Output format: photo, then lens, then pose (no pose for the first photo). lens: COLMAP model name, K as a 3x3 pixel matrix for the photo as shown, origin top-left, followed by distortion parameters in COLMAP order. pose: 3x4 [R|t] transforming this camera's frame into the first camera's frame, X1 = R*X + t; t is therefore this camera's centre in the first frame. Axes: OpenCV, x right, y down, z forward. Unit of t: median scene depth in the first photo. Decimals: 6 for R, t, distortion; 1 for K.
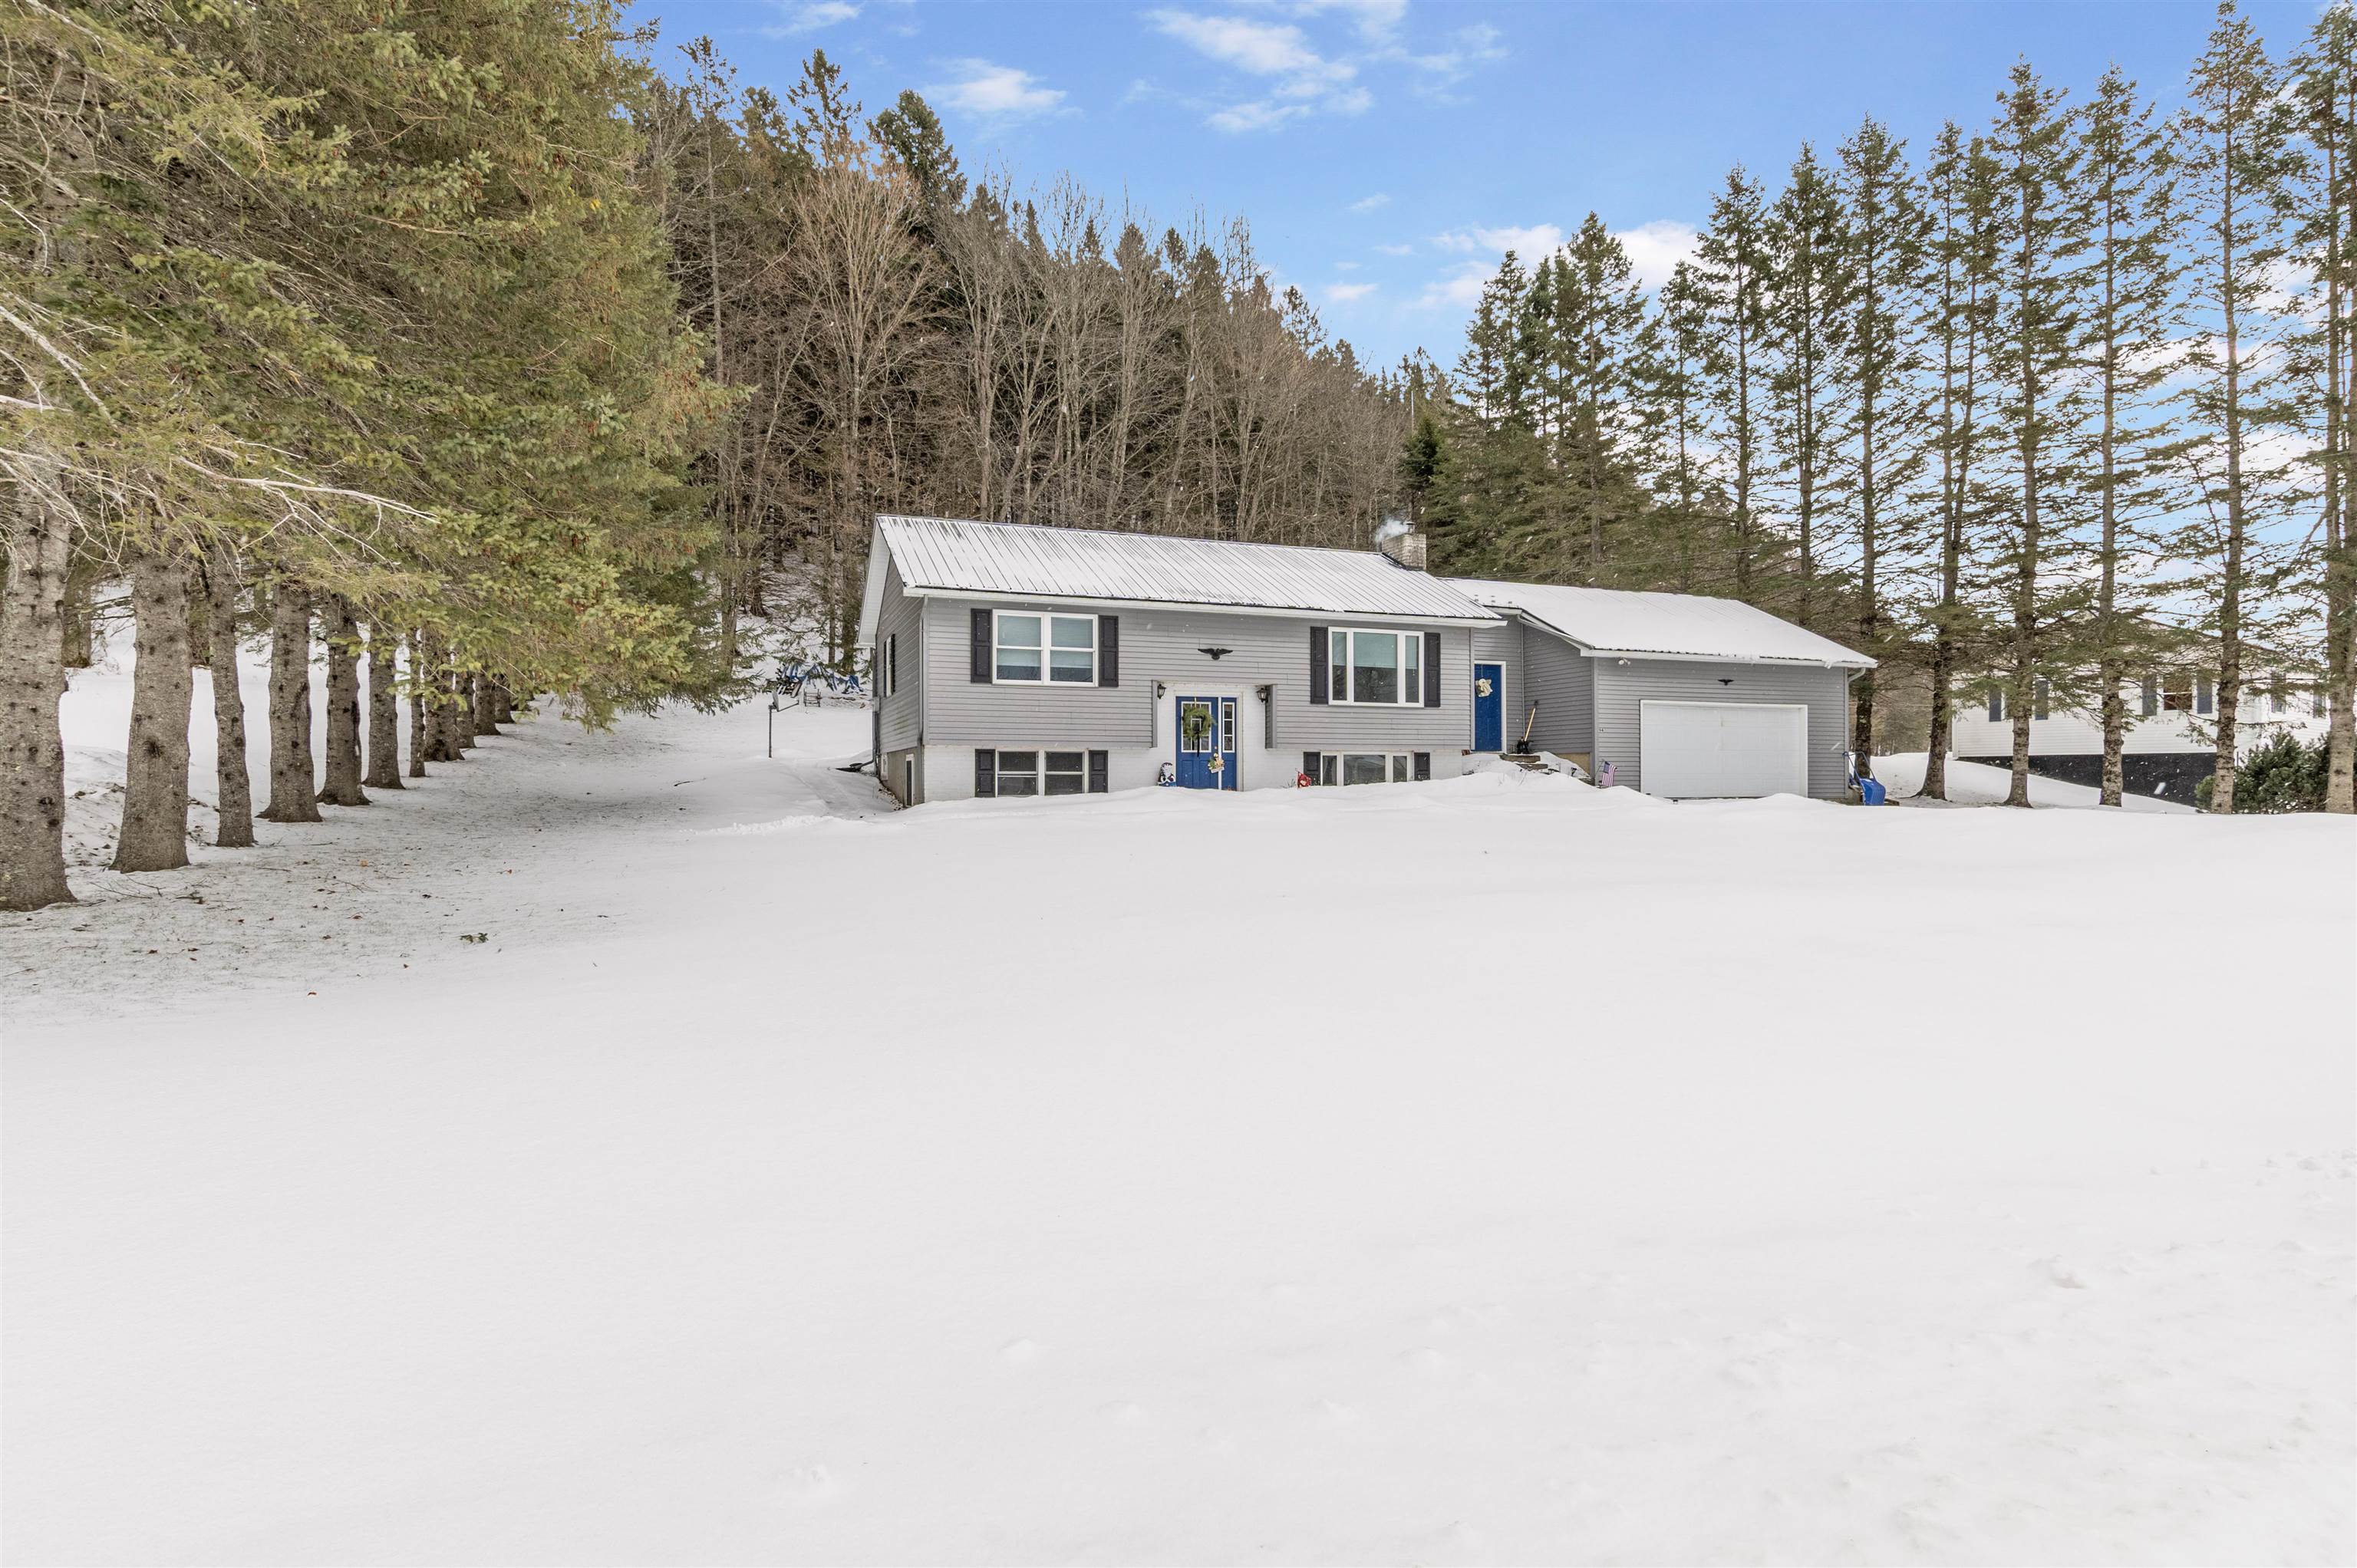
lens RADIAL K [[1024.4, 0, 1178.5], [0, 1024.4, 784.0], [0, 0, 1]] dist [0.054704, 0.000140]
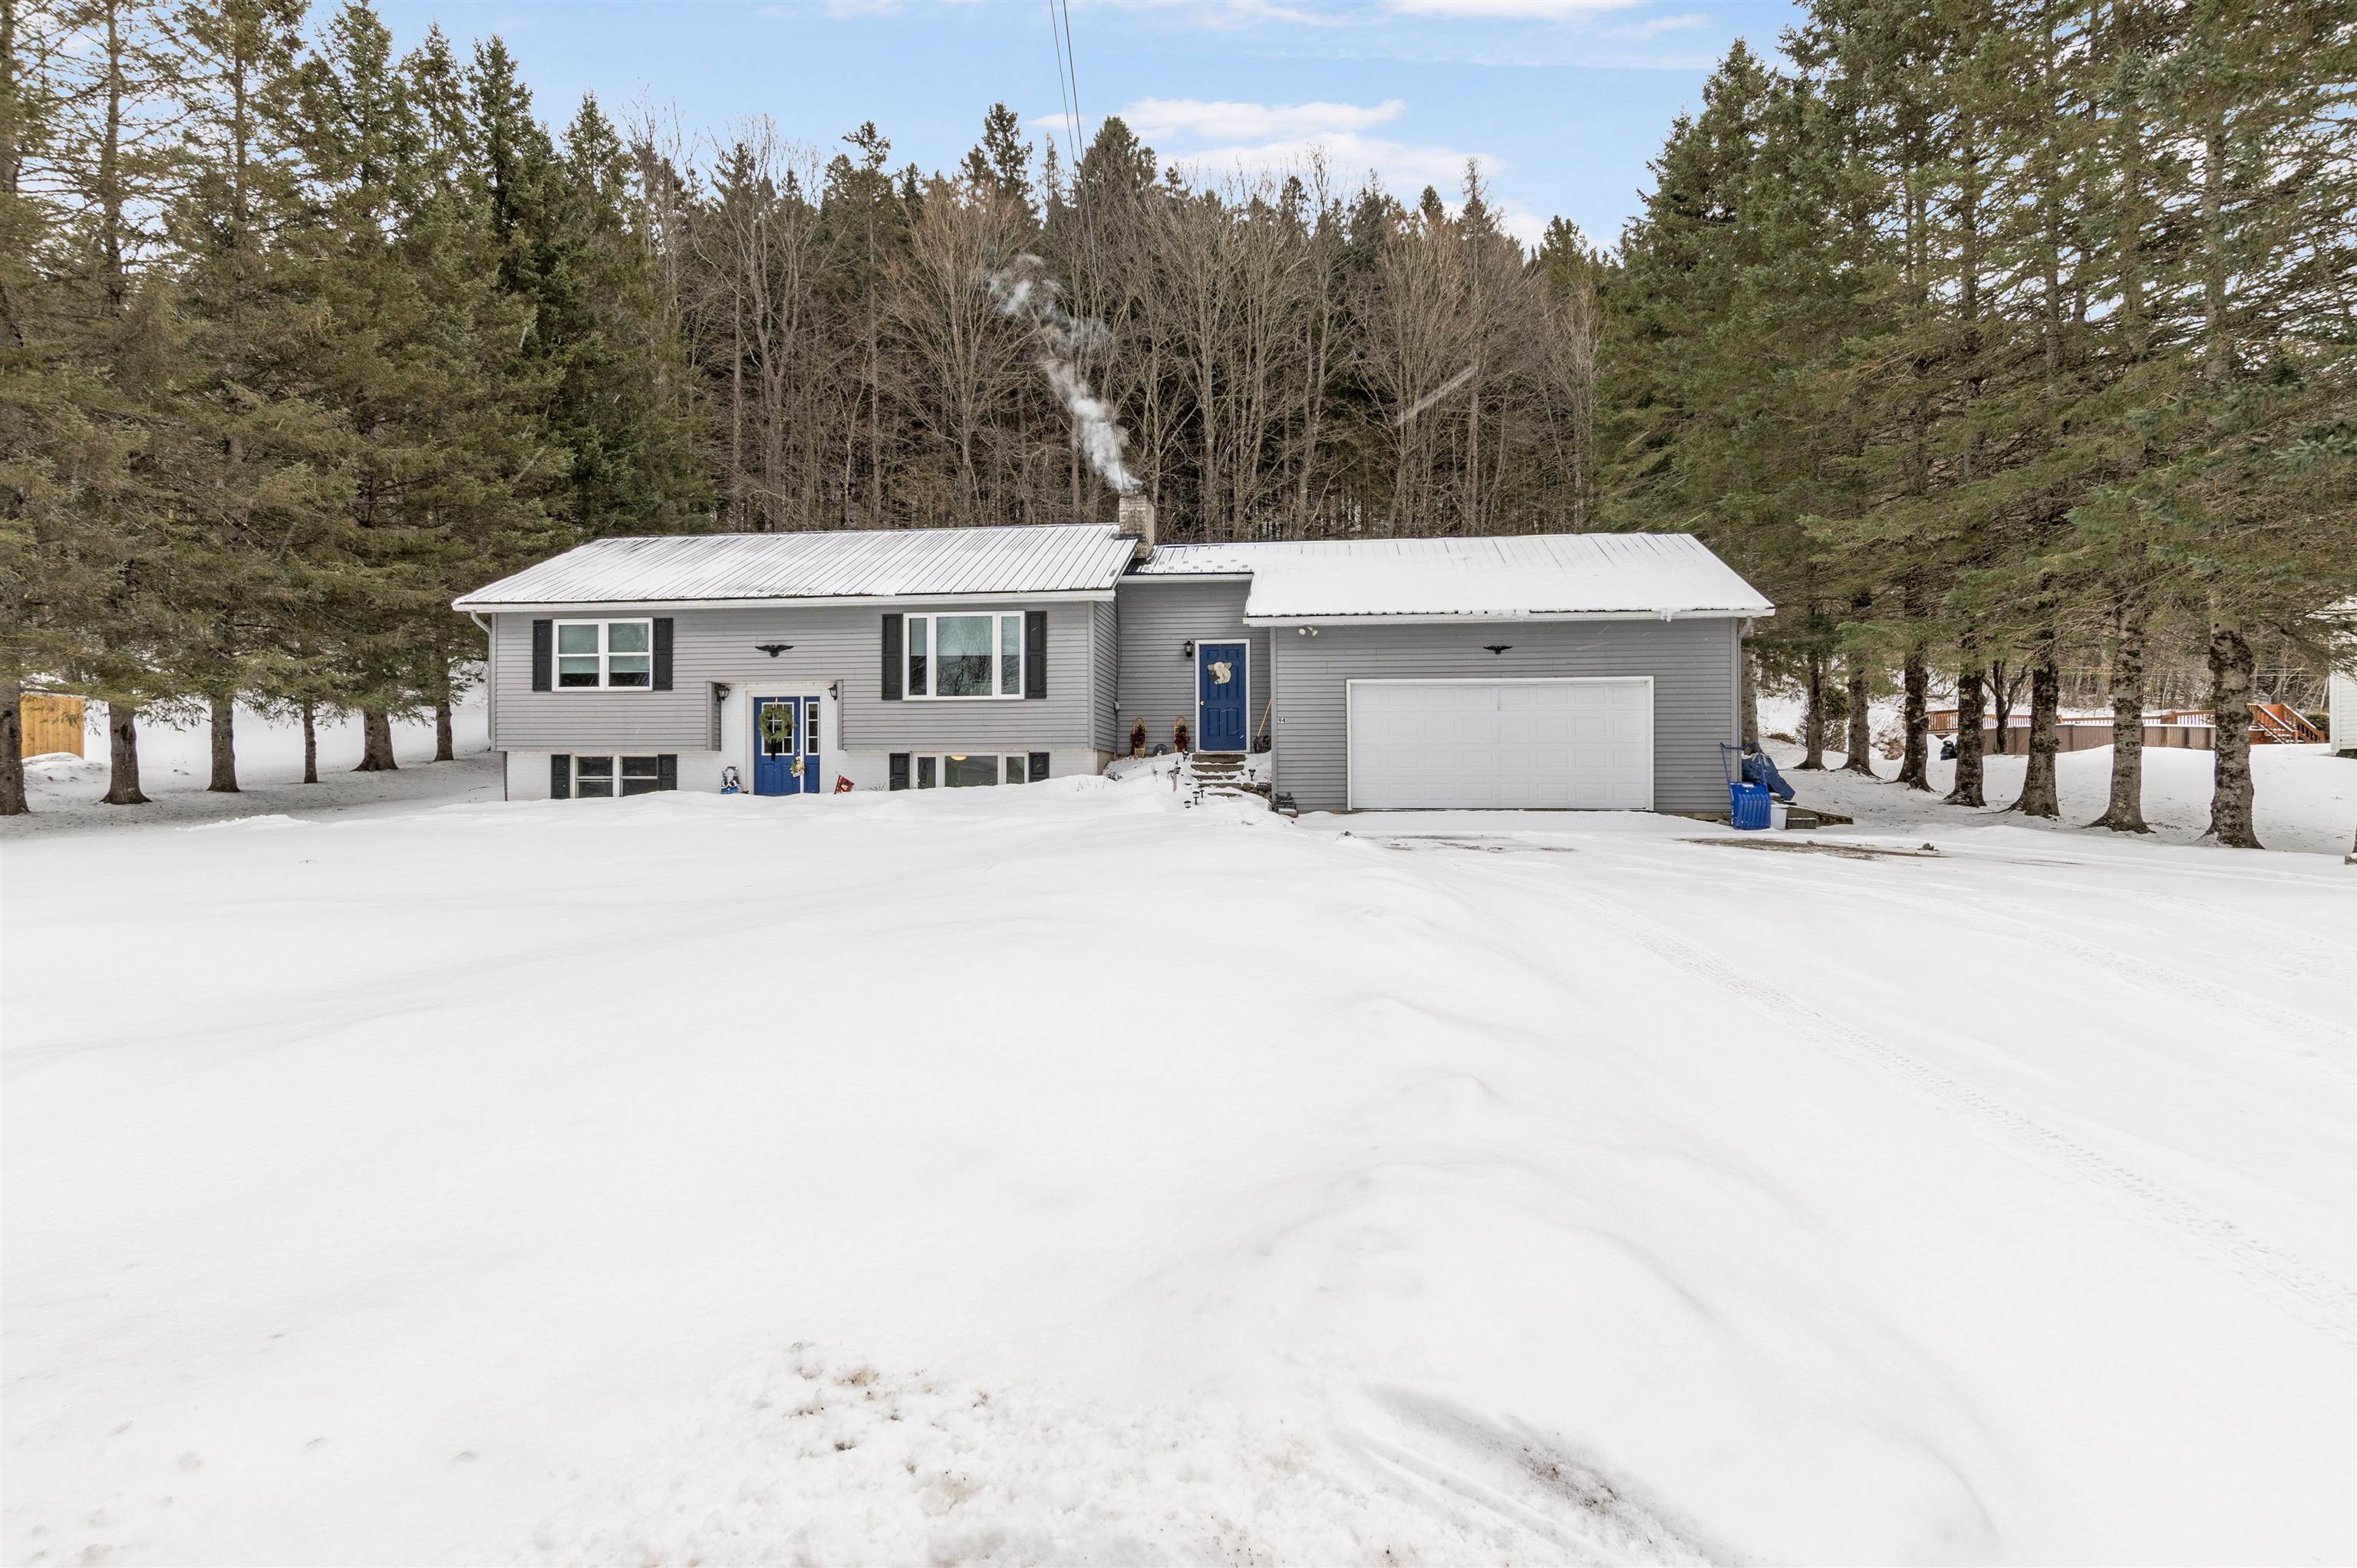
lens RADIAL K [[1024.4, 0, 1178.5], [0, 1024.4, 784.0], [0, 0, 1]] dist [0.054704, 0.000140]
pose [[0.898677, -0.002305, -0.438604, 0.764521], [-0.000545, 0.999980, -0.006372, 0.001631], [0.438610, 0.005965, 0.898658, 0.299539]]
